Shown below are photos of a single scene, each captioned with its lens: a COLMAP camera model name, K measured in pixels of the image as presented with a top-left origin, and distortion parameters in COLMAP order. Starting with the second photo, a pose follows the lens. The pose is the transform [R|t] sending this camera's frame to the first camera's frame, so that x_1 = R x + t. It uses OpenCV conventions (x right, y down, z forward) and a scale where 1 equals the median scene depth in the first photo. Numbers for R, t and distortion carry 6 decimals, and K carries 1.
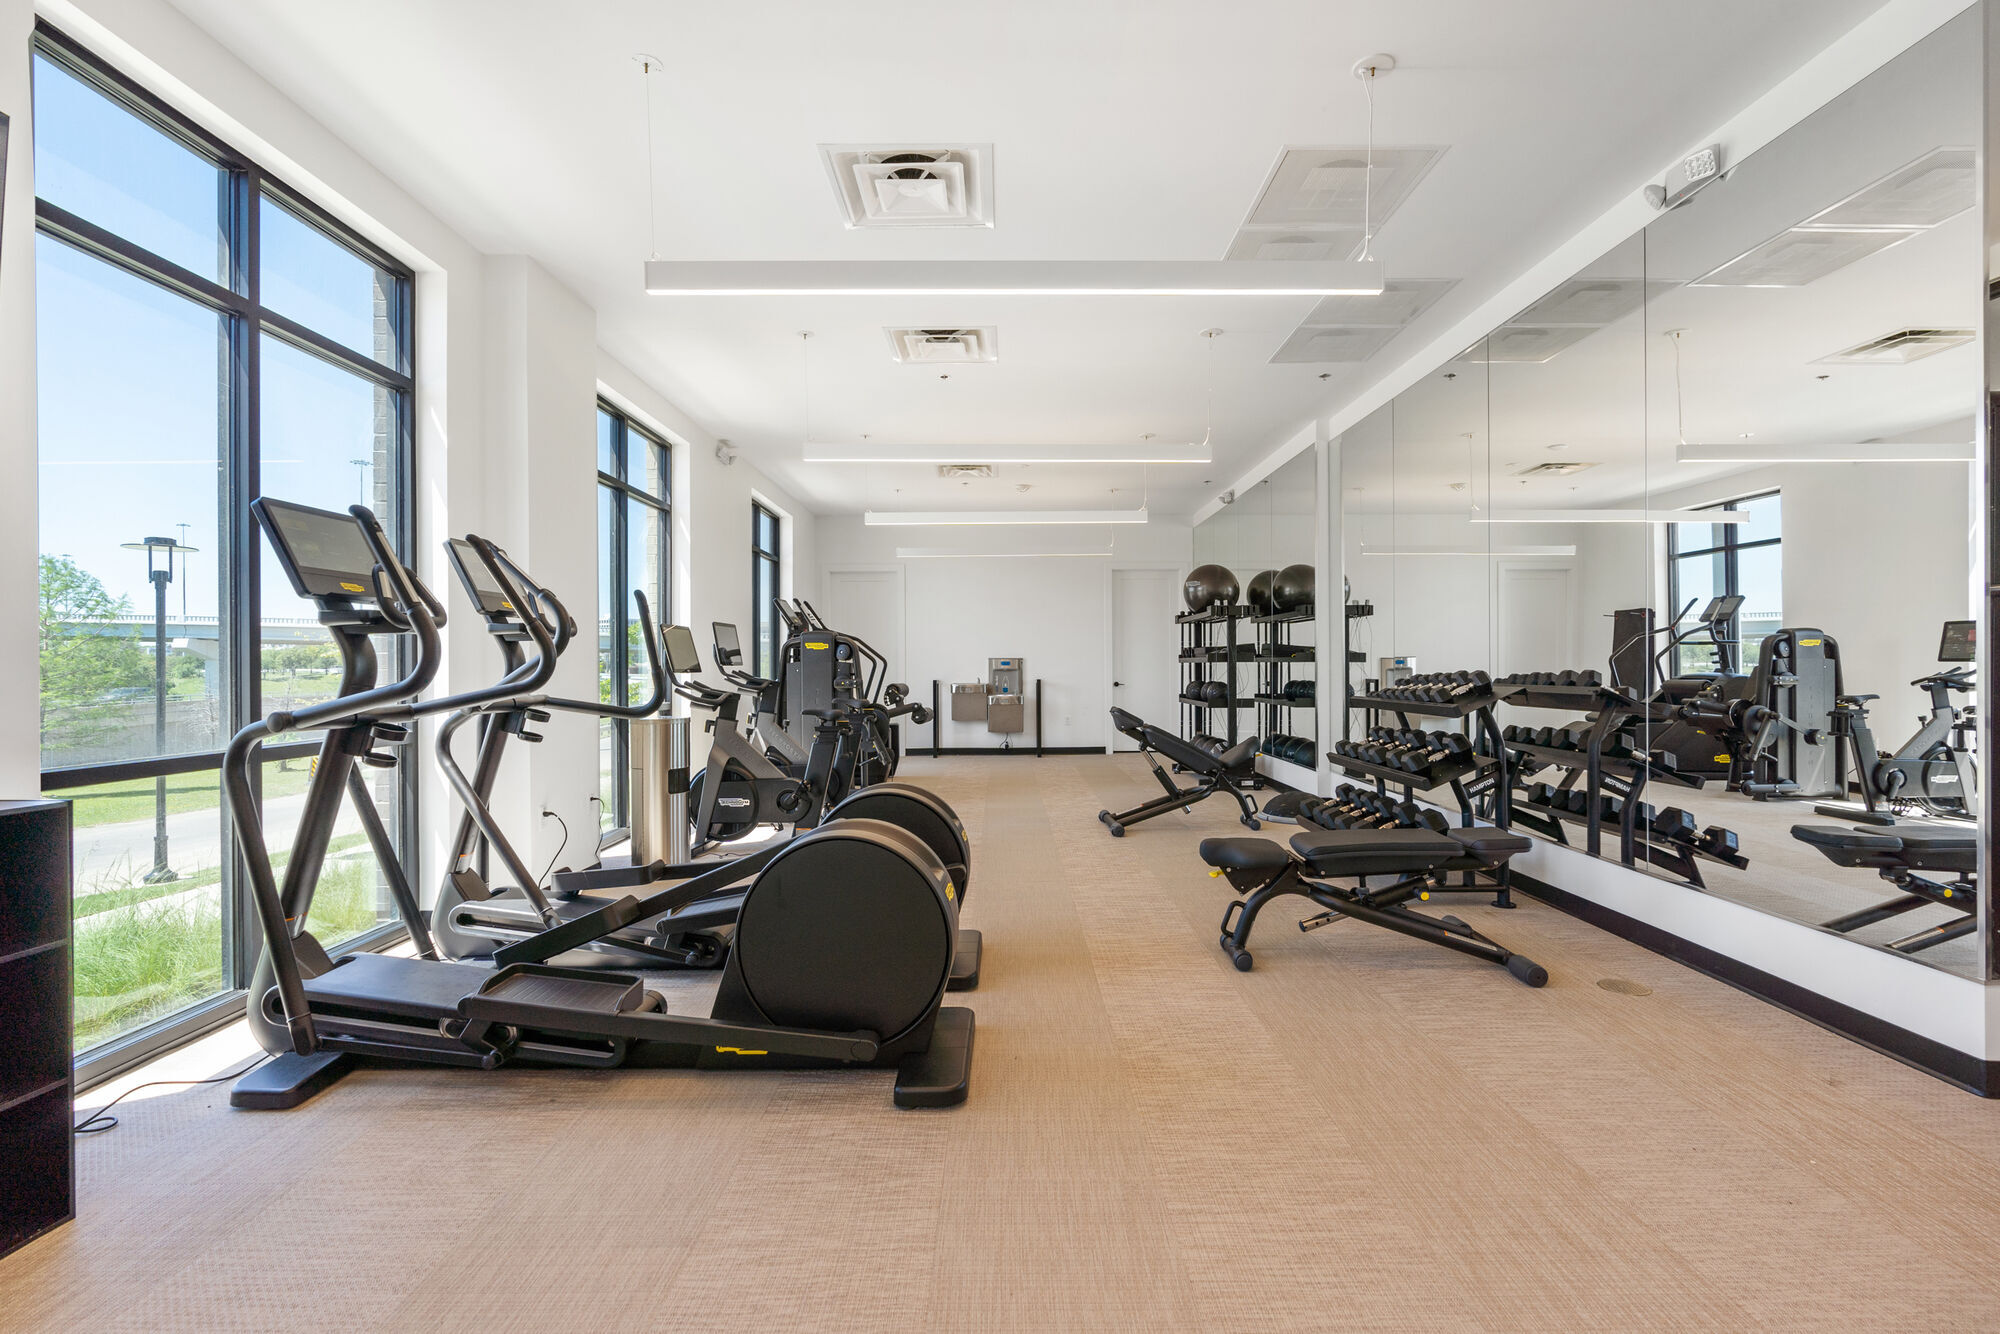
lens RADIAL K [[906.9, 0, 1000.0], [0, 906.9, 667.0], [0, 0, 1]] dist [-0.002668, 0.000193]
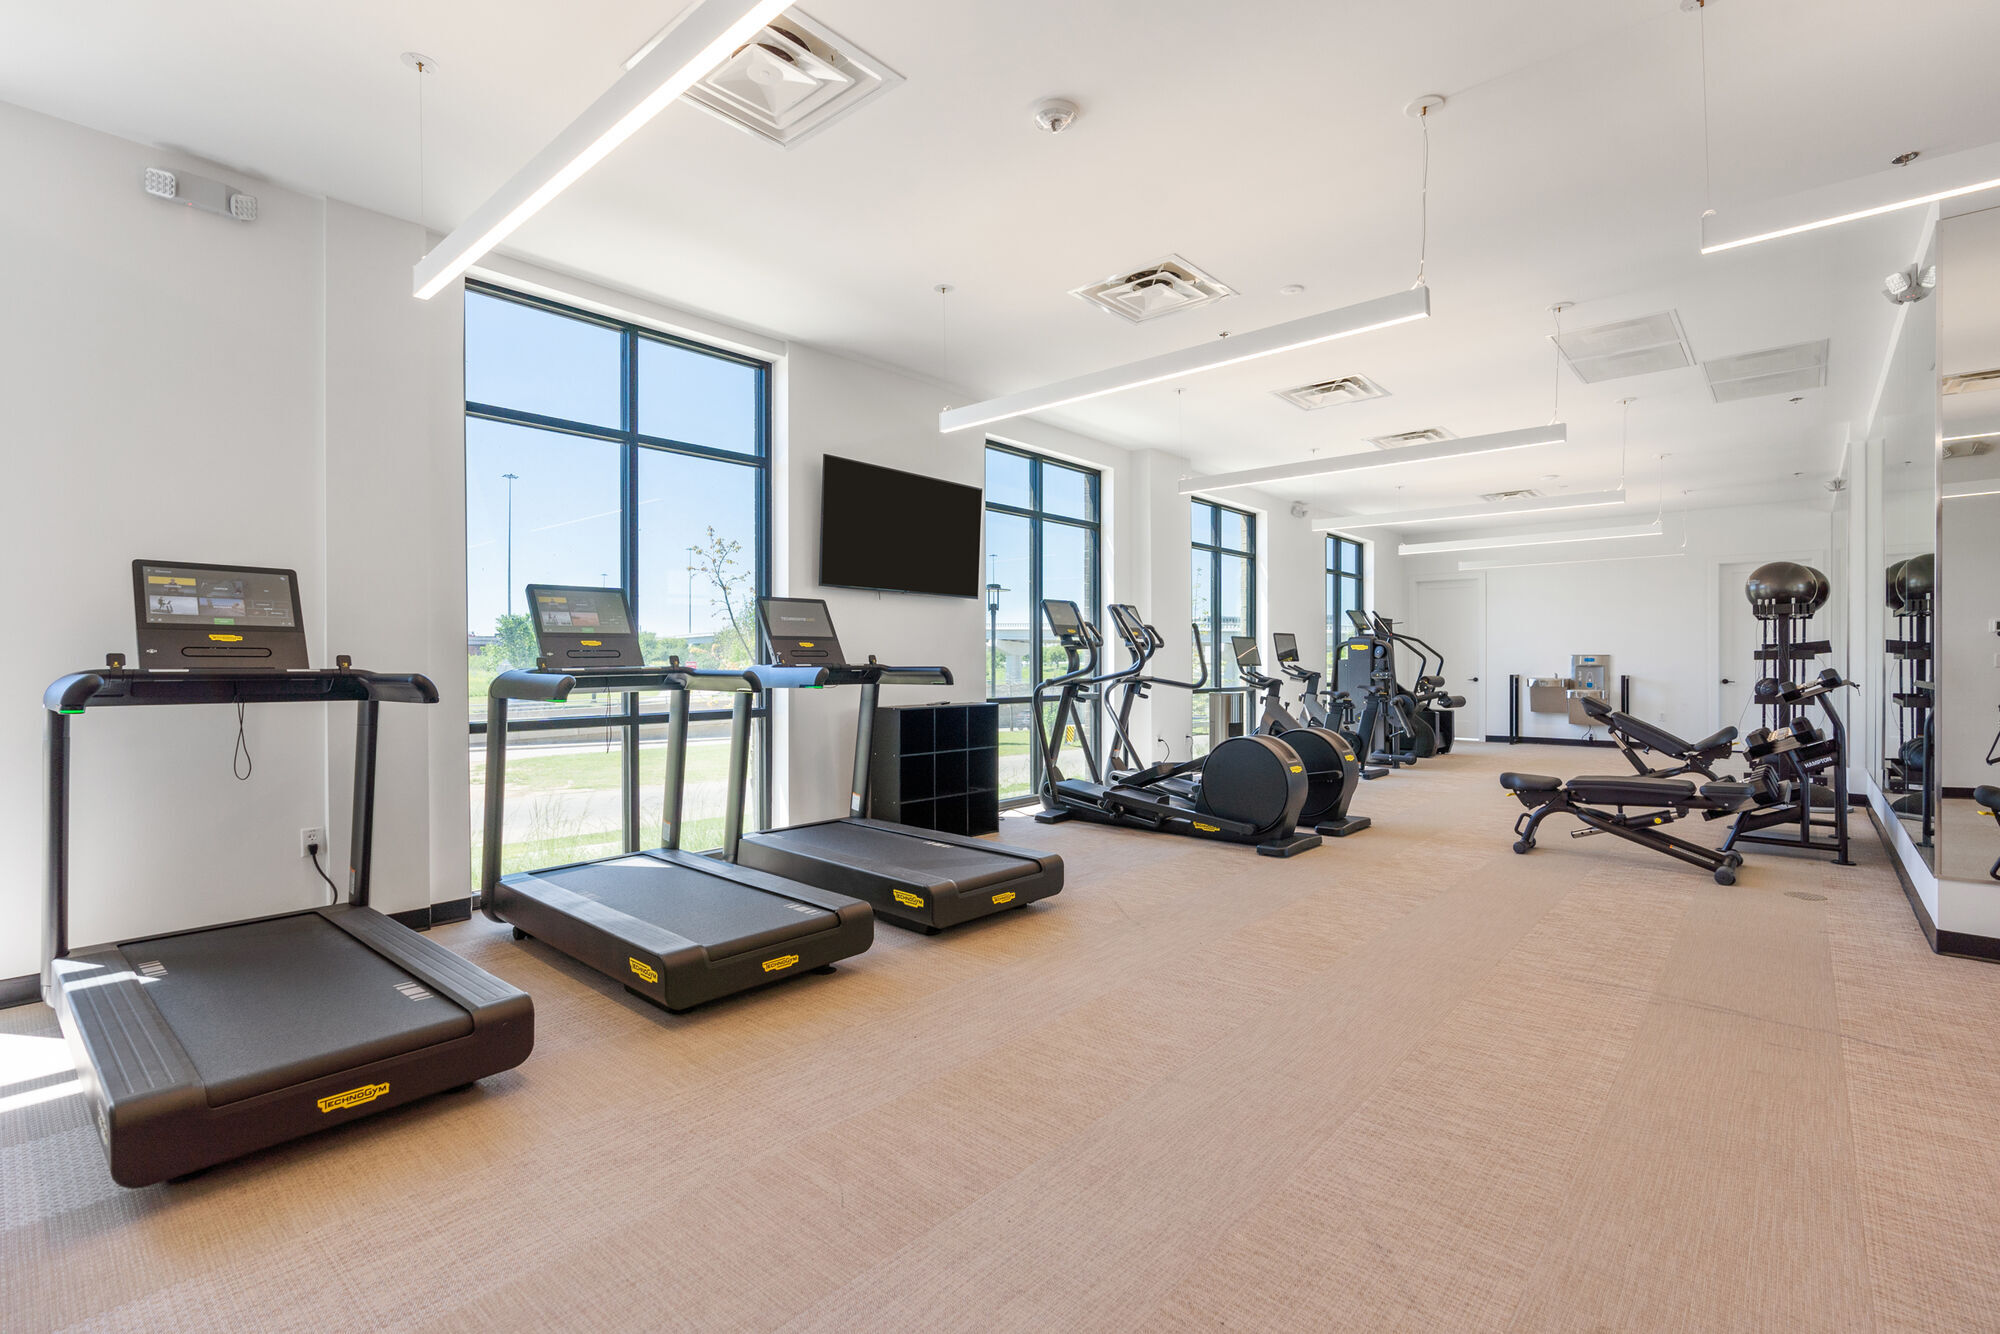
lens RADIAL K [[897.4, 0, 1000.0], [0, 897.4, 667.0], [0, 0, 1]] dist [-0.013096, 0.000028]
pose [[0.748113, 0.007943, -0.663524, 0.297884], [-0.003581, 0.999962, 0.007933, -0.002140], [0.663562, -0.003559, 0.748113, -0.375910]]
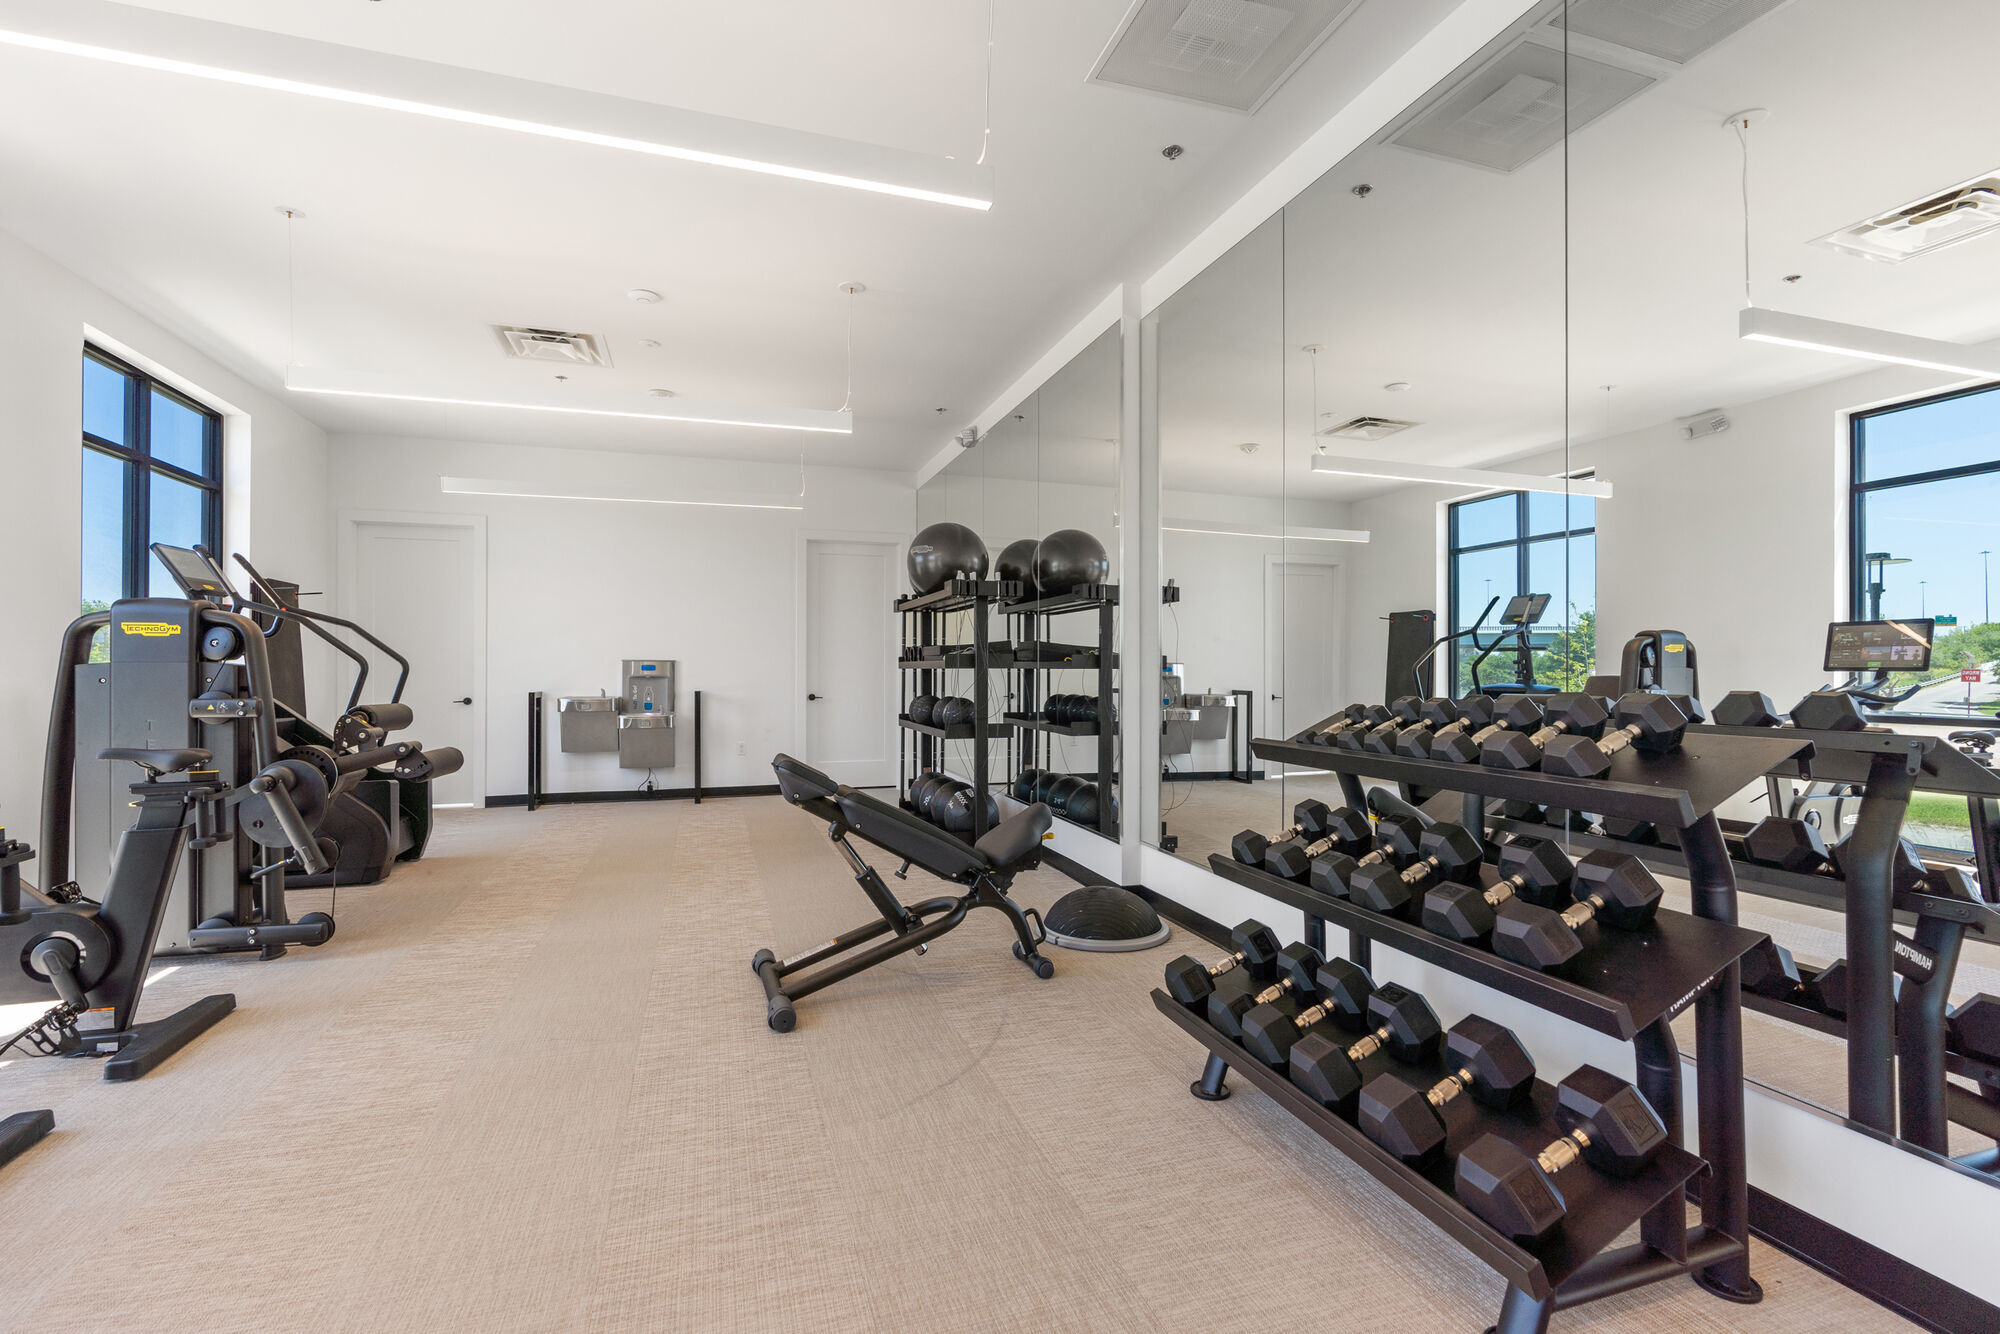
lens RADIAL K [[906.9, 0, 1000.0], [0, 906.9, 667.0], [0, 0, 1]] dist [-0.002668, 0.000193]
pose [[0.950606, 0.007062, 0.310318, 0.075916], [-0.005363, 0.999966, -0.006325, -0.002618], [-0.310352, 0.004349, 0.950612, 0.432021]]
